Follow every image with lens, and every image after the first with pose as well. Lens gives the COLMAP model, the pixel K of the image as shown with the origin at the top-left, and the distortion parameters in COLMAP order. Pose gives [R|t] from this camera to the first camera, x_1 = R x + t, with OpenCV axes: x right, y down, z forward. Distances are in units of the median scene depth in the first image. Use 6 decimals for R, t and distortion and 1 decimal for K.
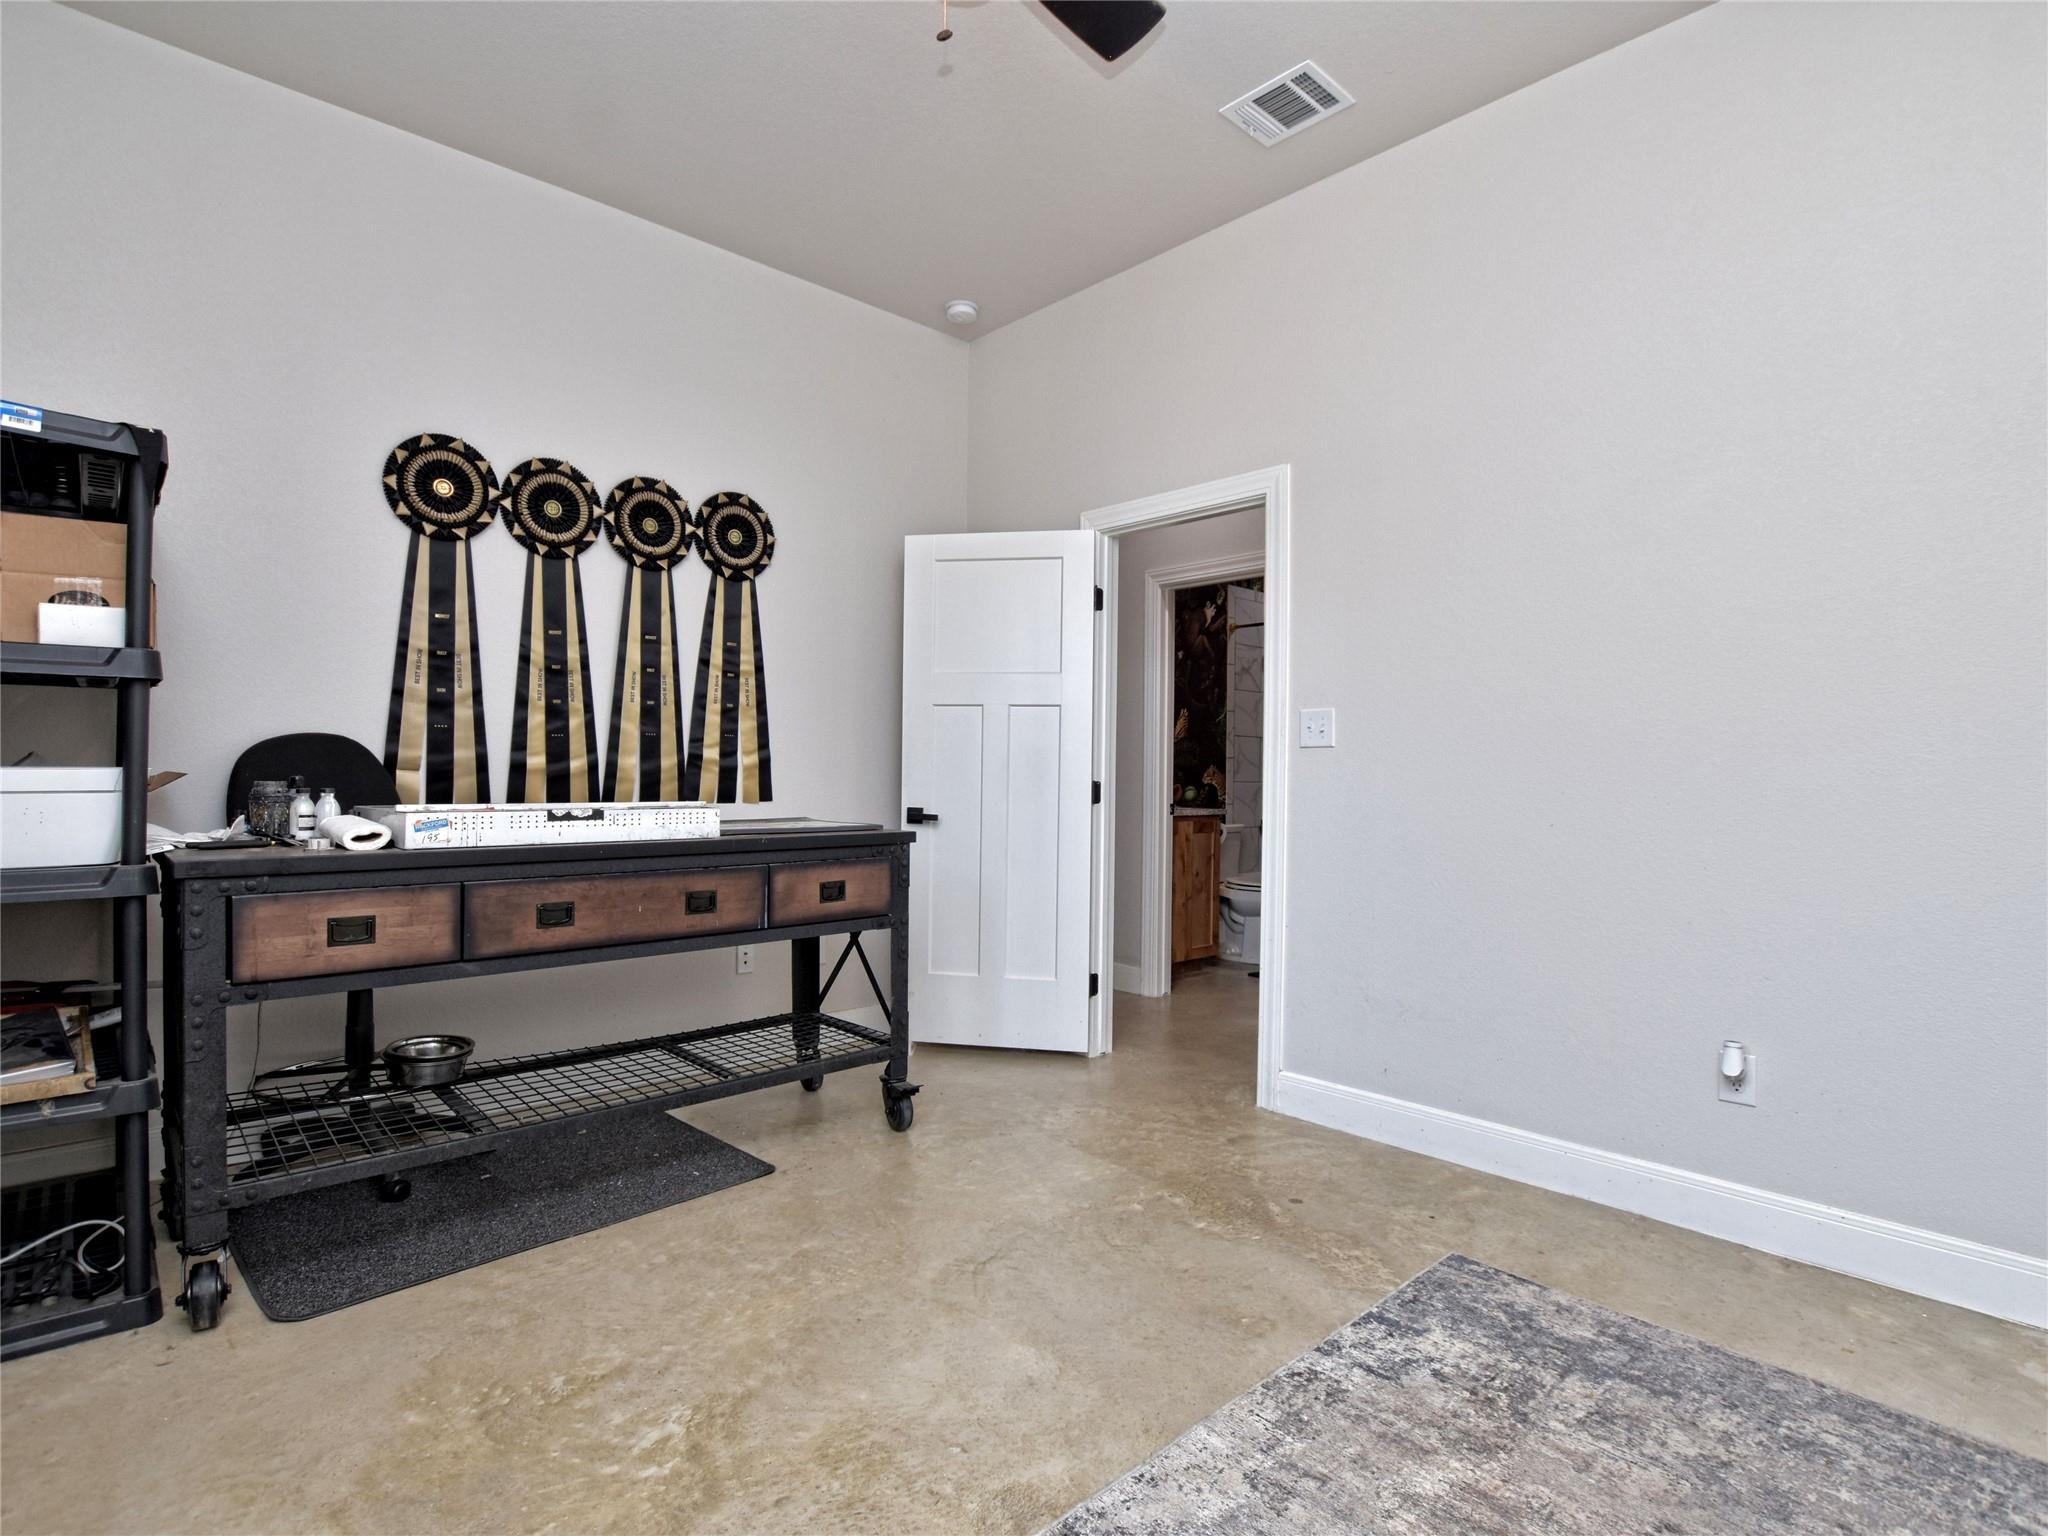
lens RADIAL K [[1019.8, 0, 1025.0], [0, 1019.8, 769.8], [0, 0, 1]] dist [-0.037191, 0.006162]
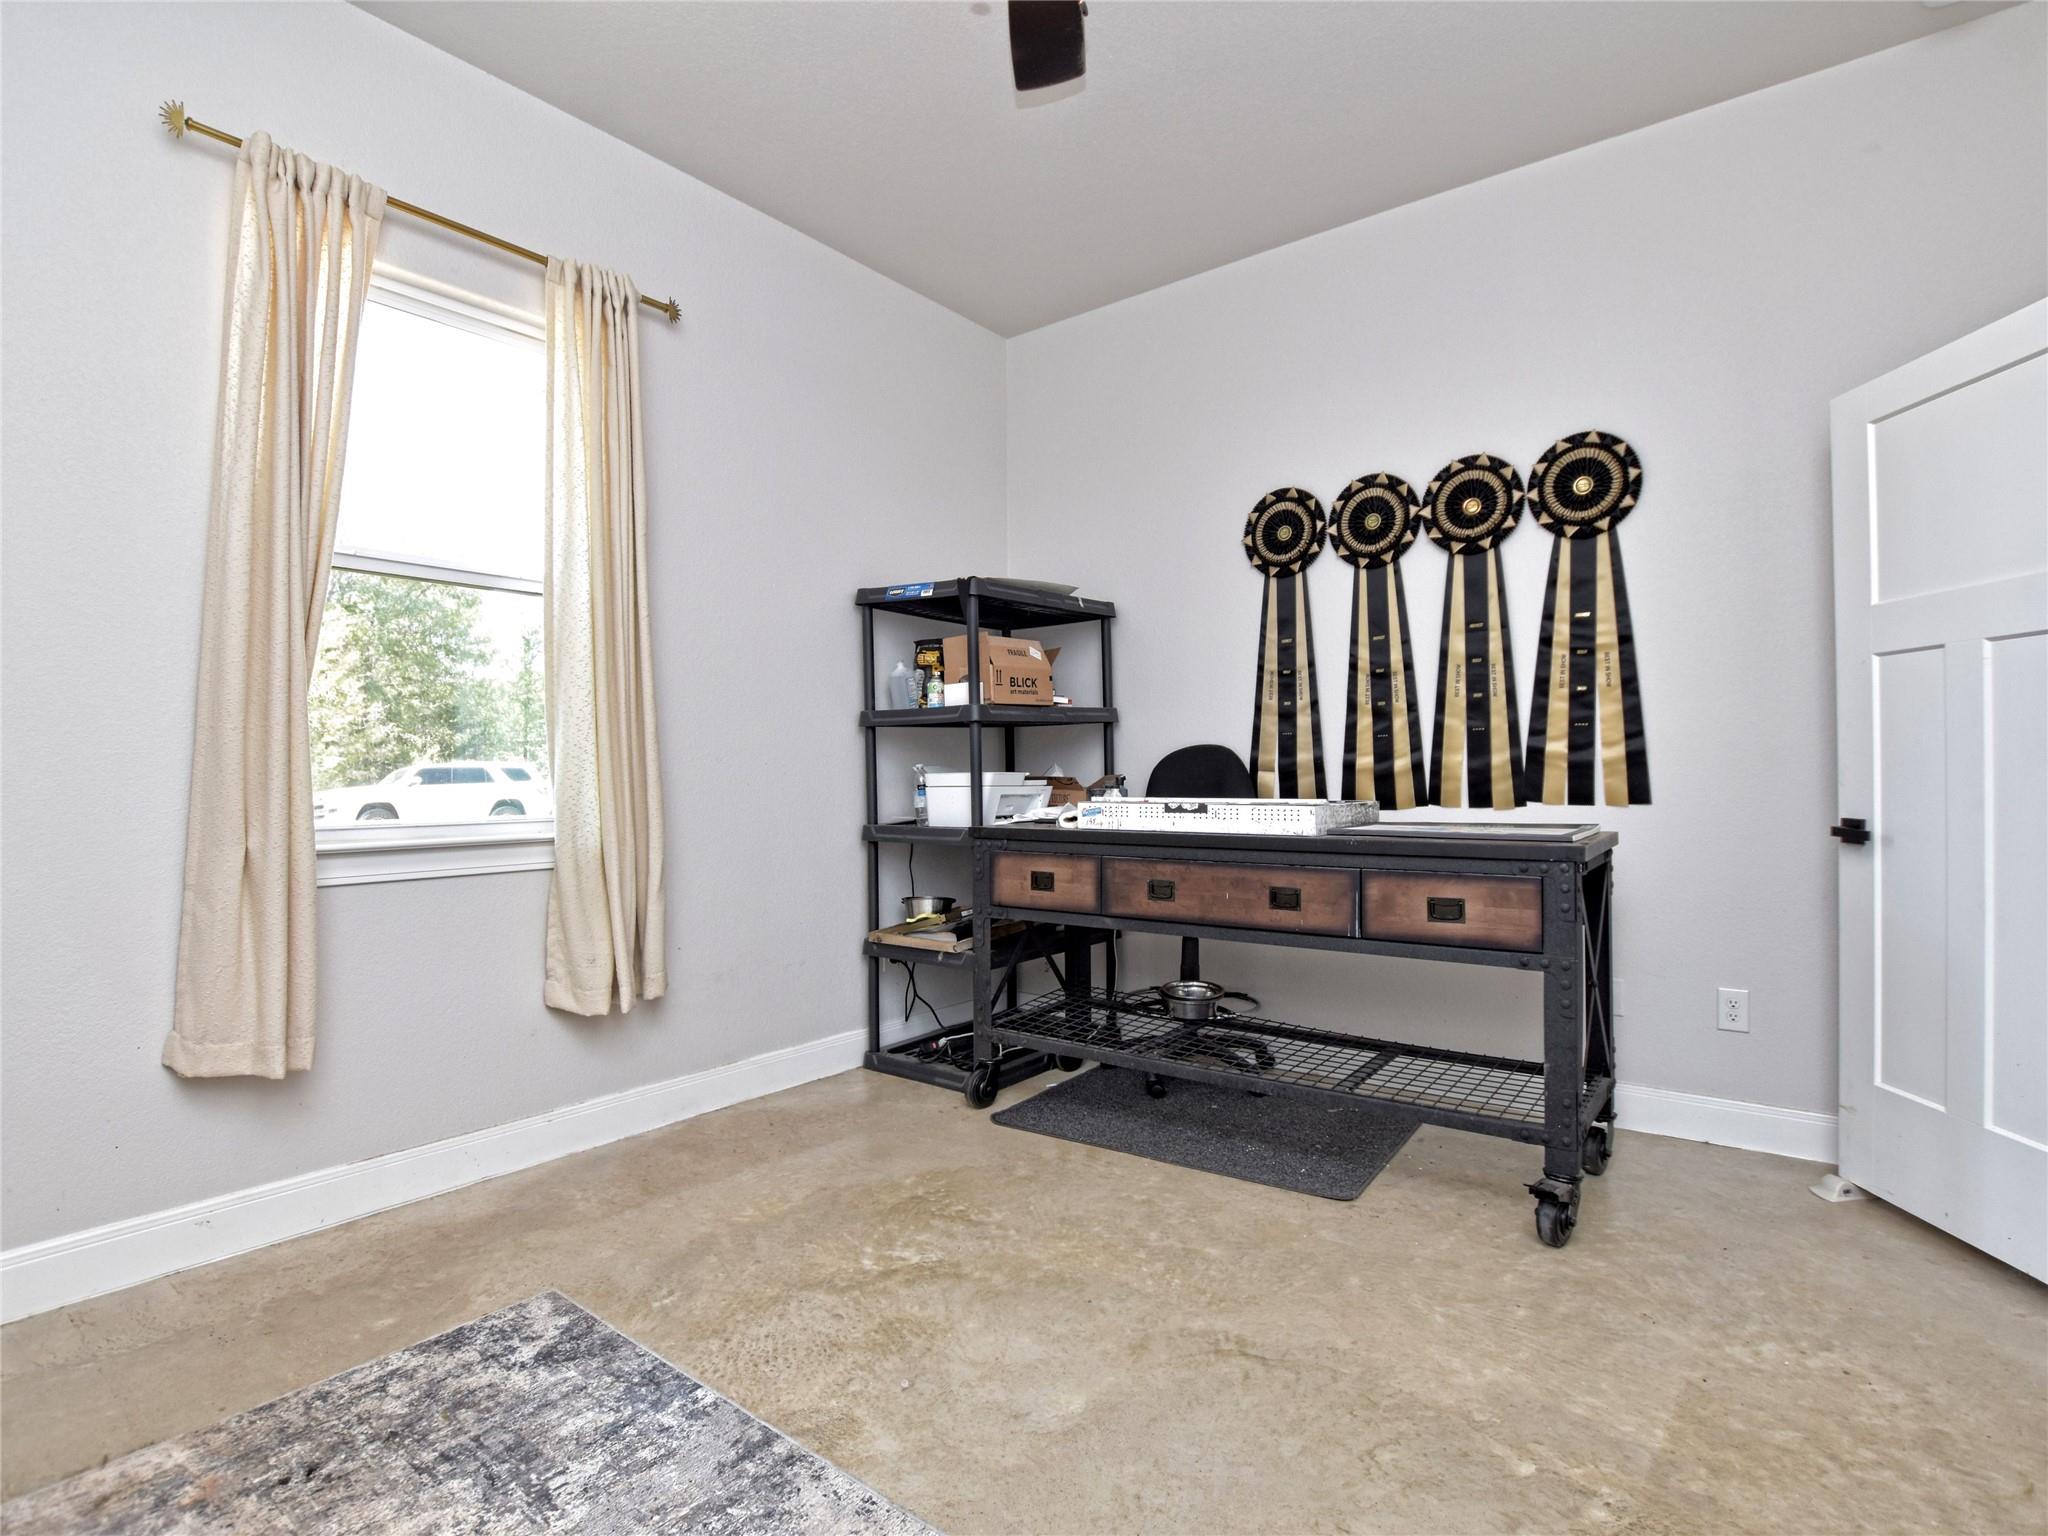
lens RADIAL K [[1019.8, 0, 1025.0], [0, 1019.8, 769.8], [0, 0, 1]] dist [-0.037191, 0.006162]
pose [[0.156762, -0.014319, -0.987533, 0.529221], [0.012269, 0.999846, -0.012550, 0.009781], [0.987560, -0.010149, 0.156914, 0.485085]]
